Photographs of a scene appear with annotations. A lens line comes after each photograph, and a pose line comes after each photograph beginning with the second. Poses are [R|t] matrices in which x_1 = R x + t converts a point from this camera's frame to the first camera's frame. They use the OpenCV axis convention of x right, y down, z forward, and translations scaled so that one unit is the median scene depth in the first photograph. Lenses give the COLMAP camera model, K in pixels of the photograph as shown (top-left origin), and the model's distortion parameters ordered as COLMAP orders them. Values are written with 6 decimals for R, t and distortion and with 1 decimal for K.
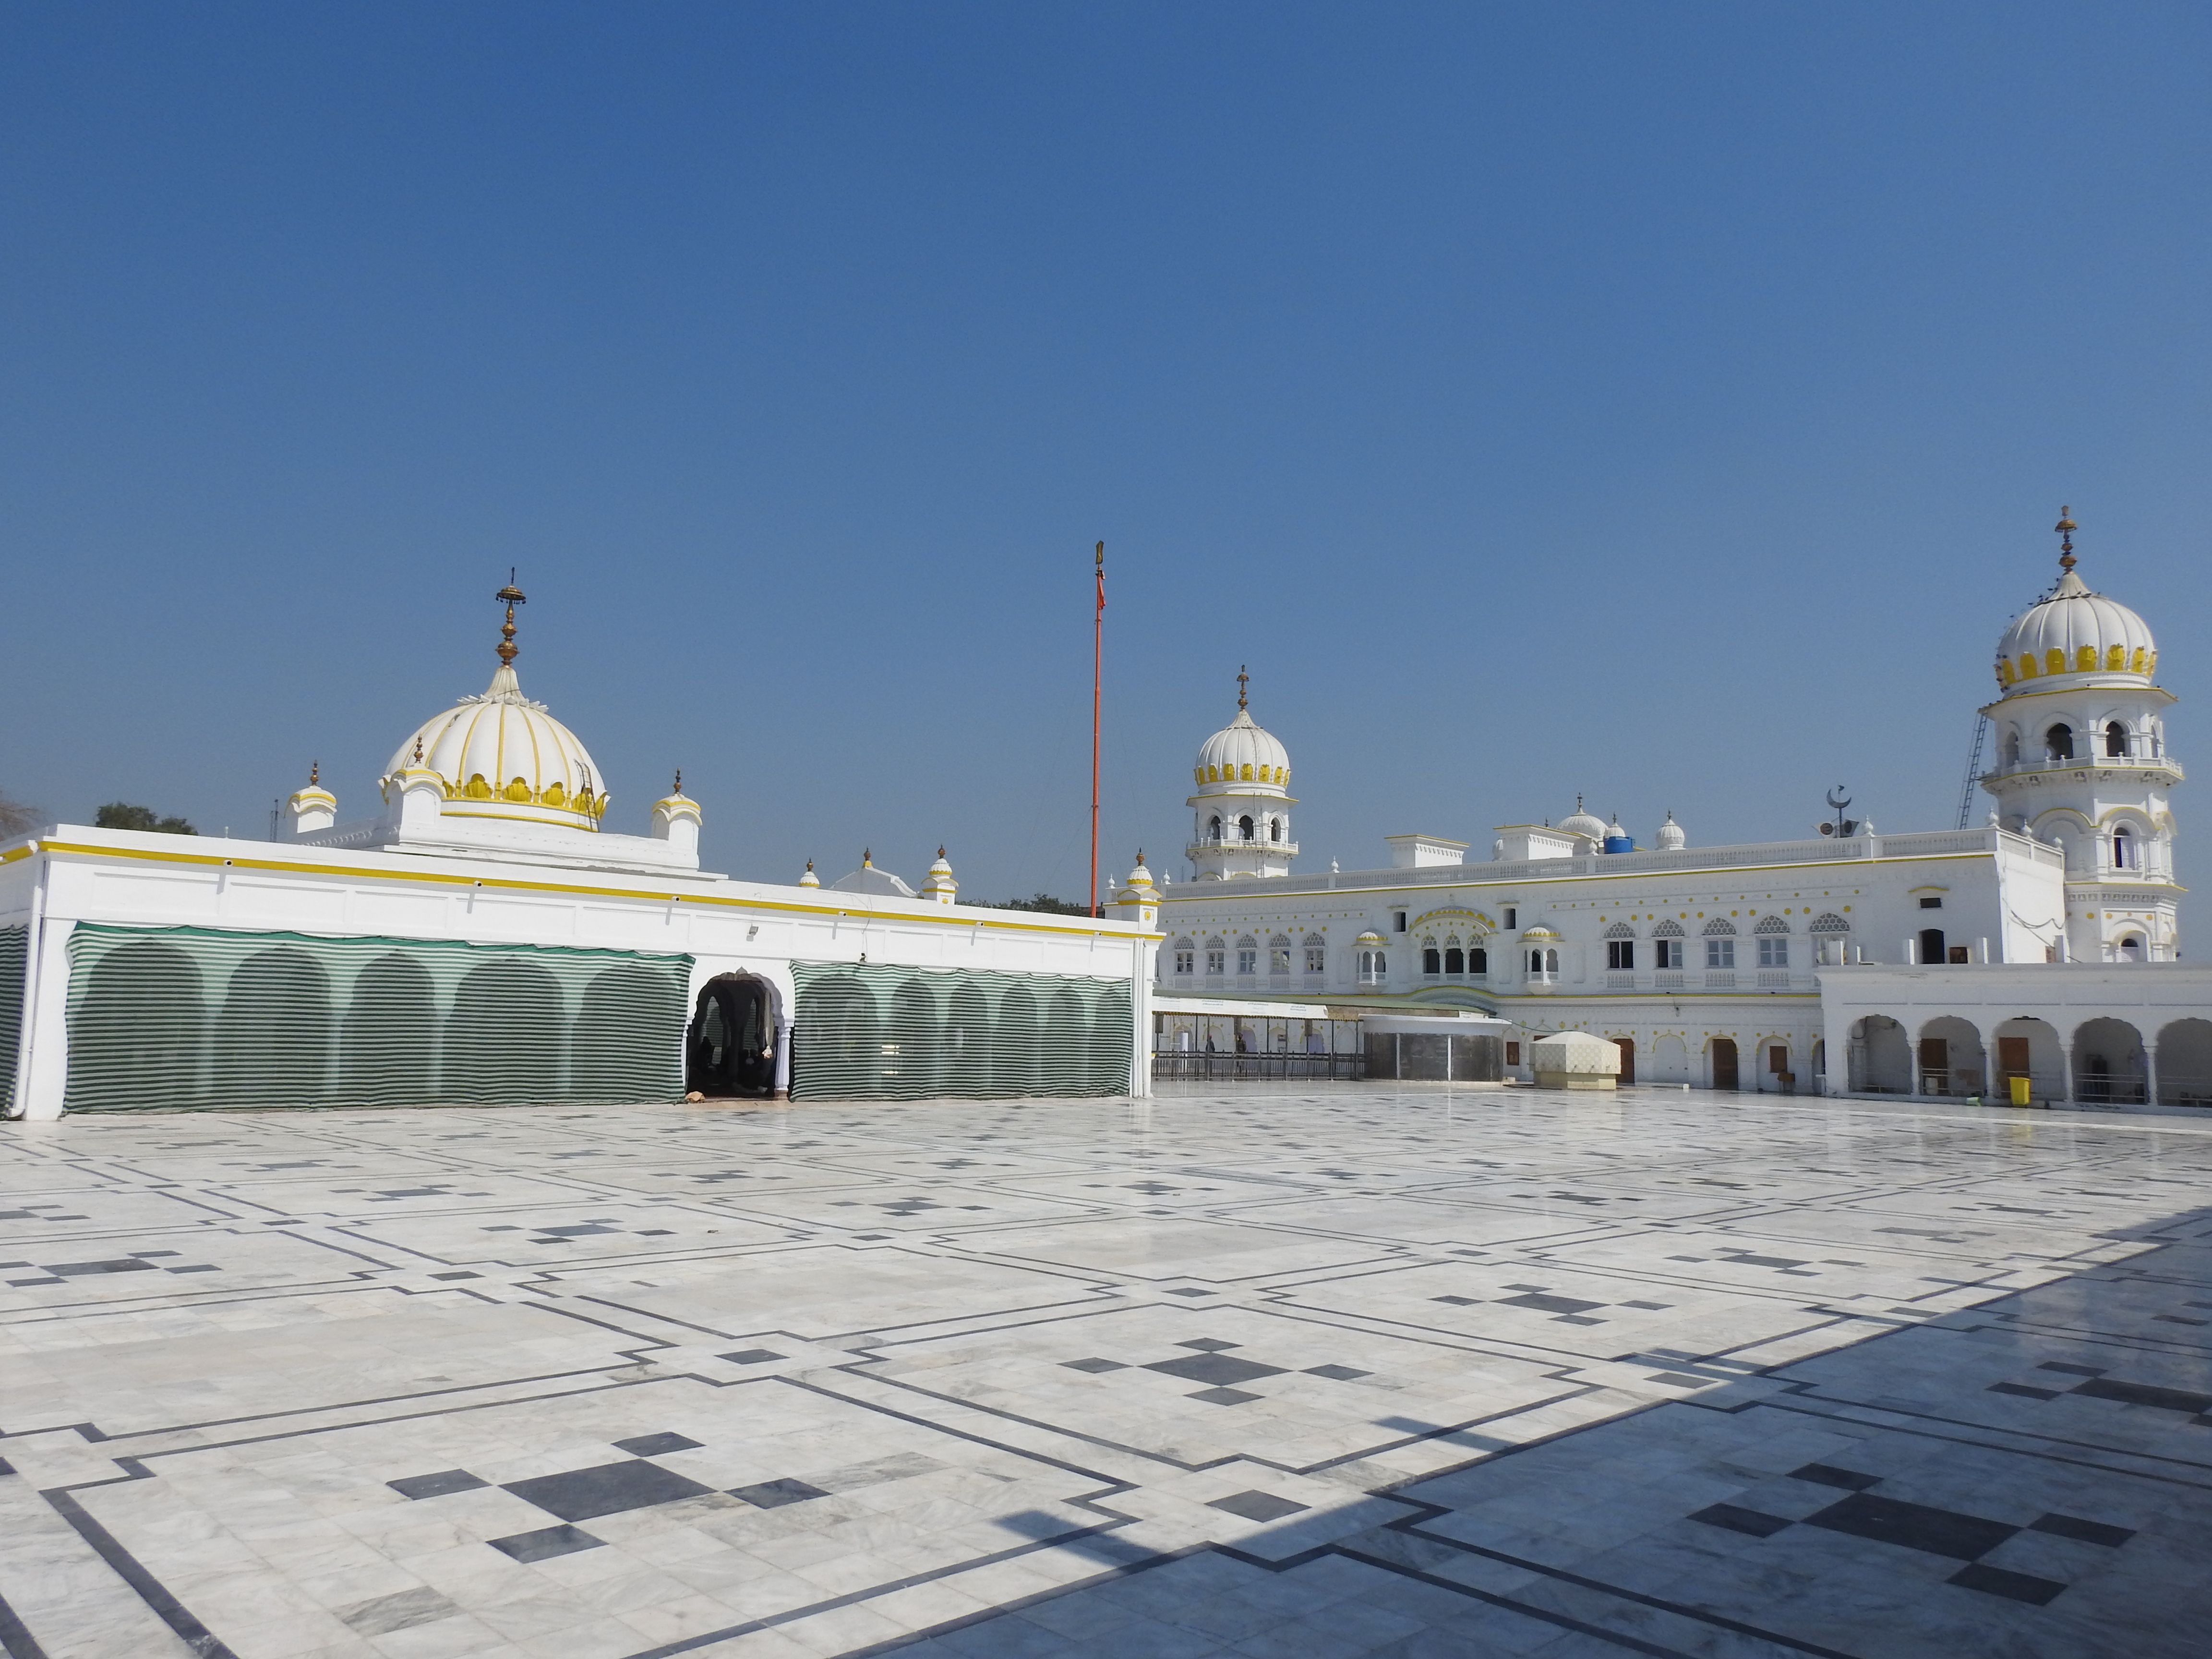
lens RADIAL K [[1589.7, 0, 1105.5], [0, 1589.7, 831.3], [0, 0, 1]] dist [0.010402, 0.001506]
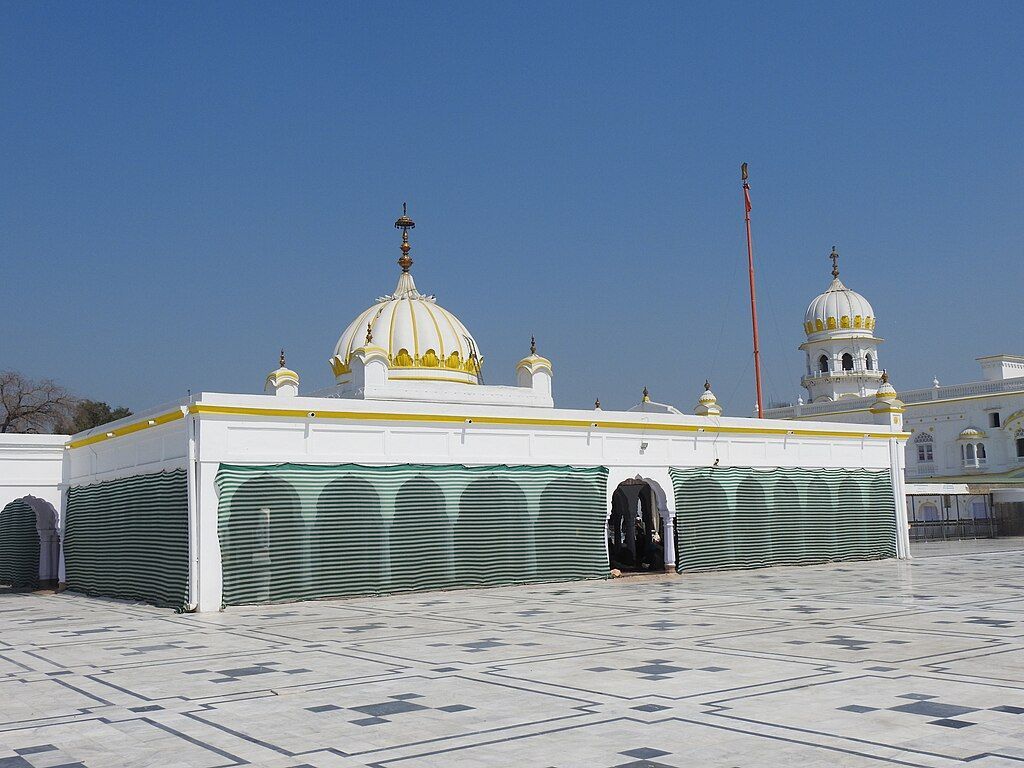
lens RADIAL K [[1059.0, 0, 511.7], [0, 1059.0, 384.3], [0, 0, 1]] dist [0.008364, 0.000000]
pose [[0.986619, -0.069749, -0.147371, -0.162694], [0.069527, 0.997558, -0.006665, 0.007735], [0.147476, -0.003671, 0.989059, 0.091928]]
